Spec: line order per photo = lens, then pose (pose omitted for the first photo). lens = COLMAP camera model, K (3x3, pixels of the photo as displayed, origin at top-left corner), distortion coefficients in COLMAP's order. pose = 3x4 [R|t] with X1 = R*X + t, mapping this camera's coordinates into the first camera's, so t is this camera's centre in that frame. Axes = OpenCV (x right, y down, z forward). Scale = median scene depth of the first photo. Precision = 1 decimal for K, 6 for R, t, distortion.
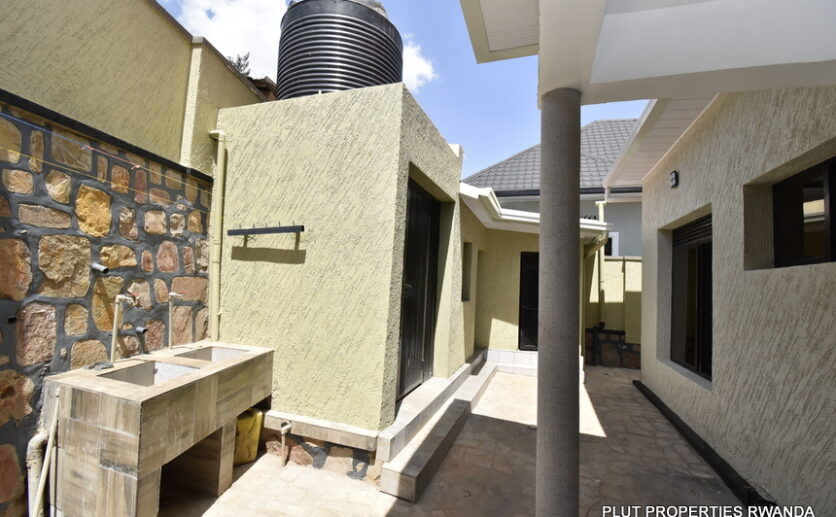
lens RADIAL K [[369.5, 0, 416.5], [0, 369.5, 257.3], [0, 0, 1]] dist [-0.024895, -0.001942]
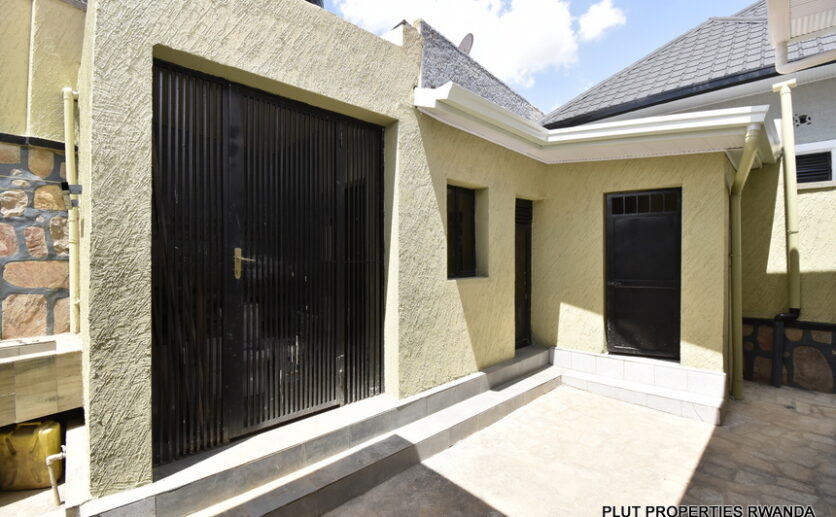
lens RADIAL K [[369.5, 0, 417.7], [0, 369.5, 258.6], [0, 0, 1]] dist [-0.024895, -0.001942]
pose [[0.888754, -0.051457, -0.455487, 0.497096], [0.079752, 0.995882, 0.043106, 0.070831], [0.451393, -0.074637, 0.889198, 0.550284]]
